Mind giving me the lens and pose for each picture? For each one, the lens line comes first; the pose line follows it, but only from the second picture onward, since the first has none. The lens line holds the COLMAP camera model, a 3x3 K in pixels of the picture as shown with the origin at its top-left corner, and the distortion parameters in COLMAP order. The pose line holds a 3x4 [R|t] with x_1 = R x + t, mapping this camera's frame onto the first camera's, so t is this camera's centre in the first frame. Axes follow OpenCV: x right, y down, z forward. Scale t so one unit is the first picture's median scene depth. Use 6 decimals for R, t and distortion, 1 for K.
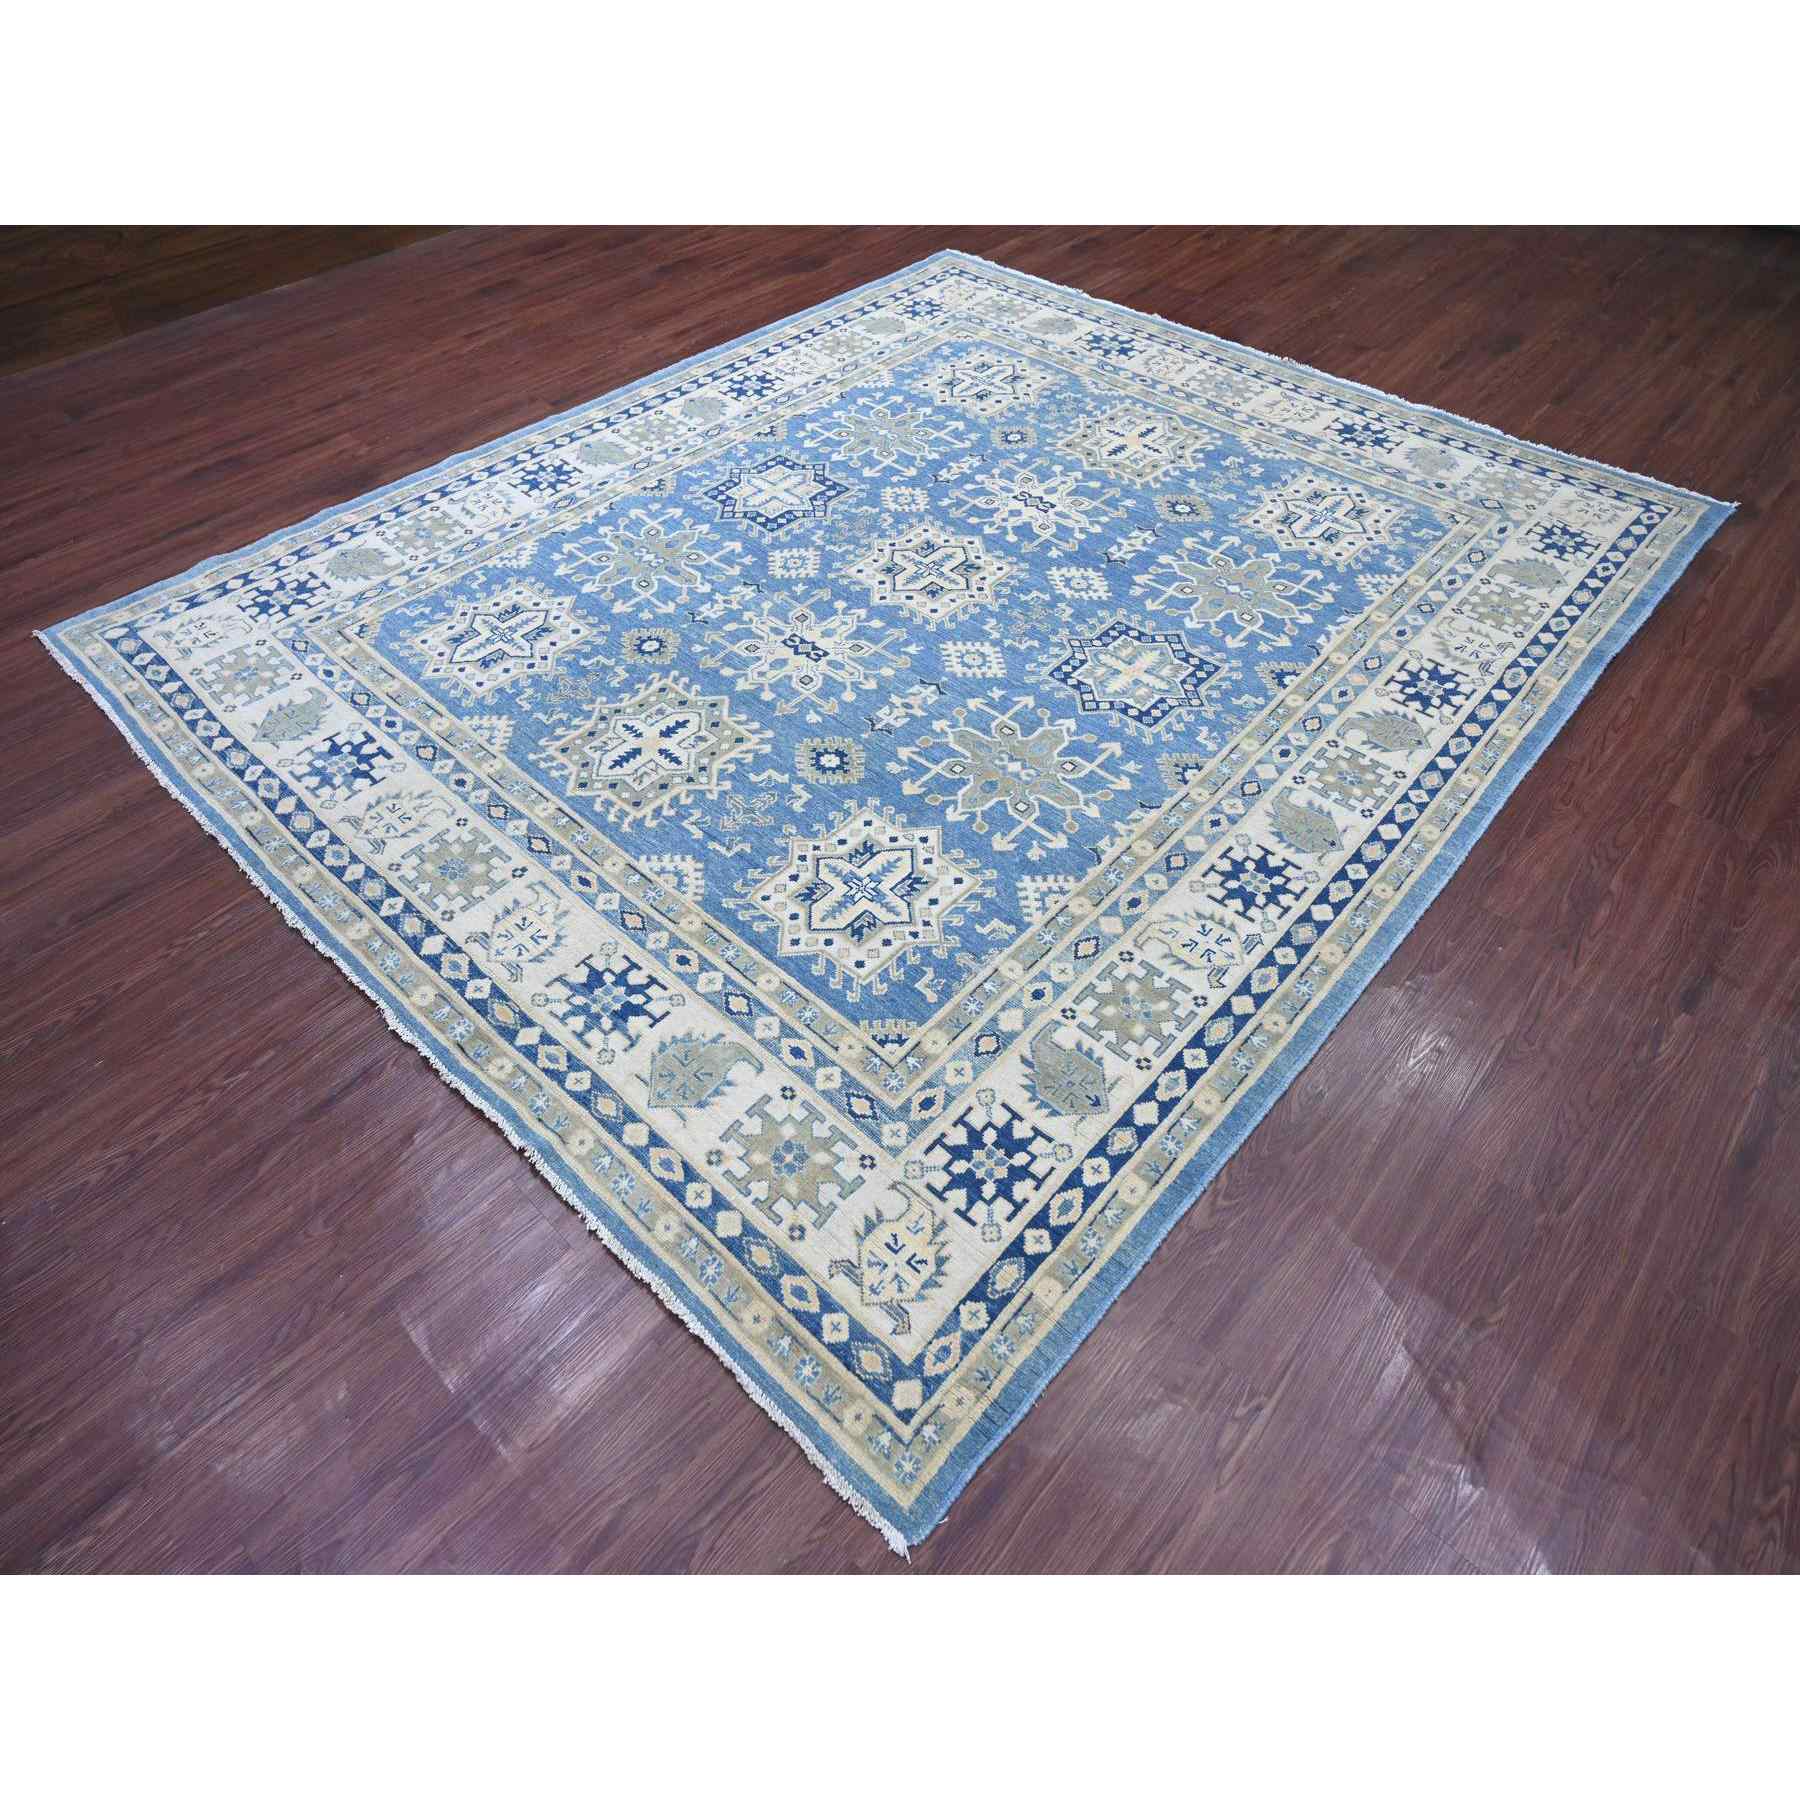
lens RADIAL K [[1031.7, 0, 900.0], [0, 1031.7, 900.0], [0, 0, 1]] dist [-0.008863, 0.001708]
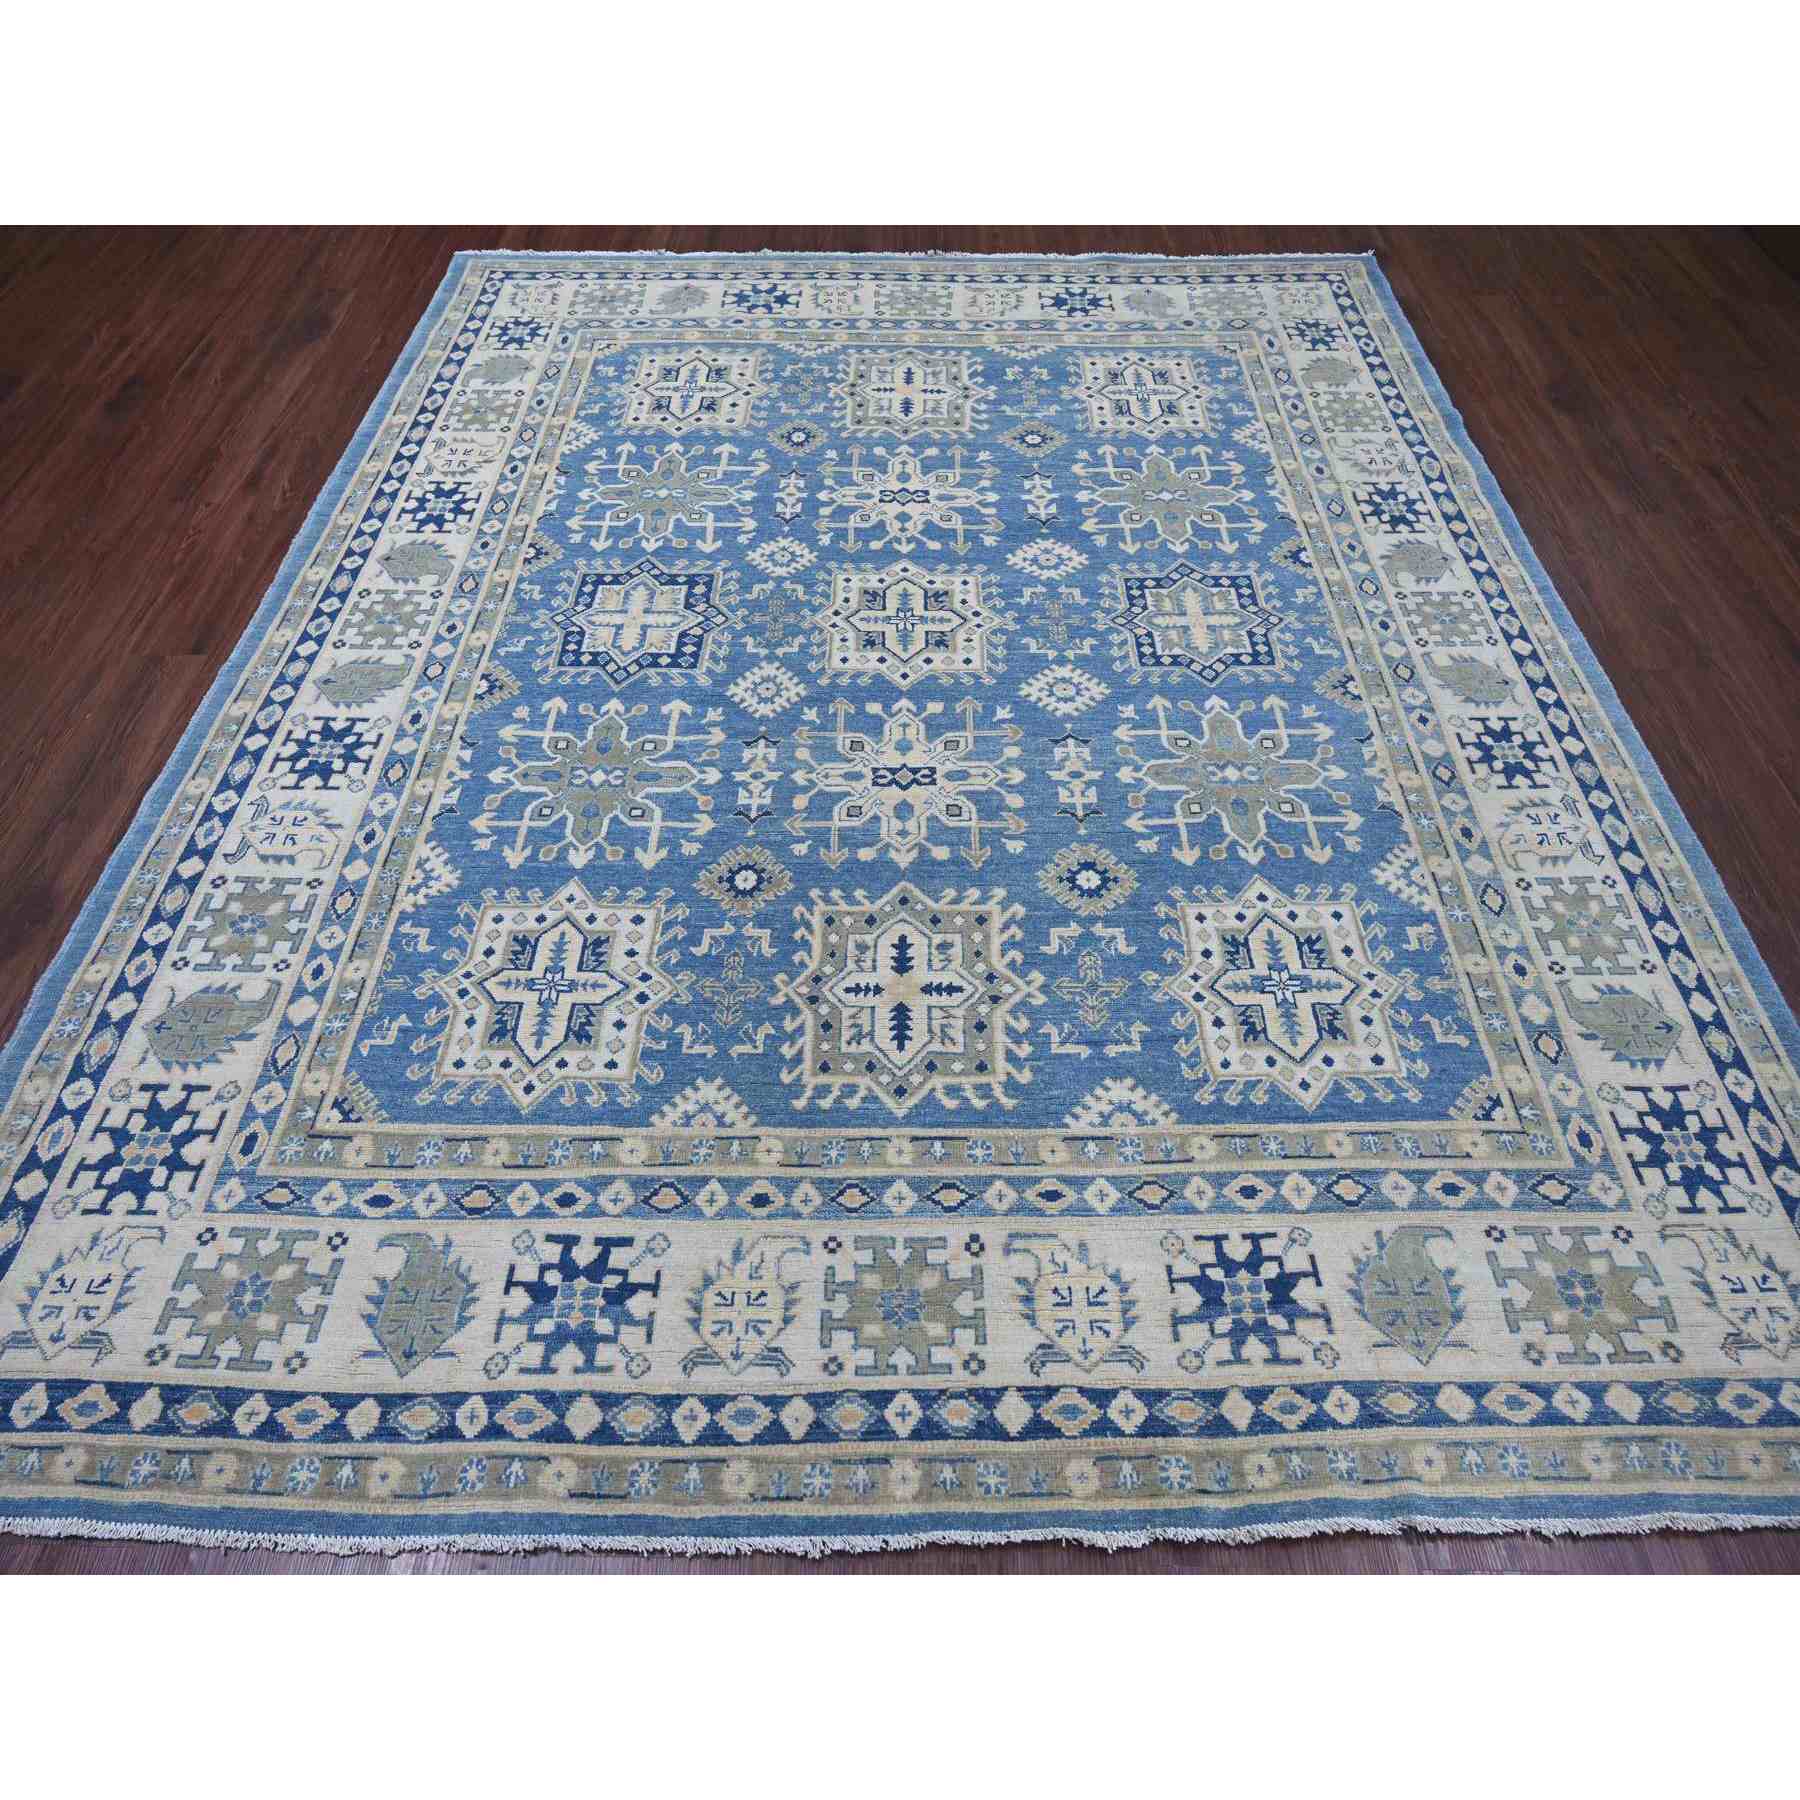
lens RADIAL K [[1031.7, 0, 900.0], [0, 1031.7, 900.0], [0, 0, 1]] dist [-0.008863, 0.001708]
pose [[0.742382, -0.544727, 0.390053, -0.461283], [0.515928, 0.836224, 0.185869, -0.319803], [-0.427420, 0.063253, 0.901838, 0.303701]]
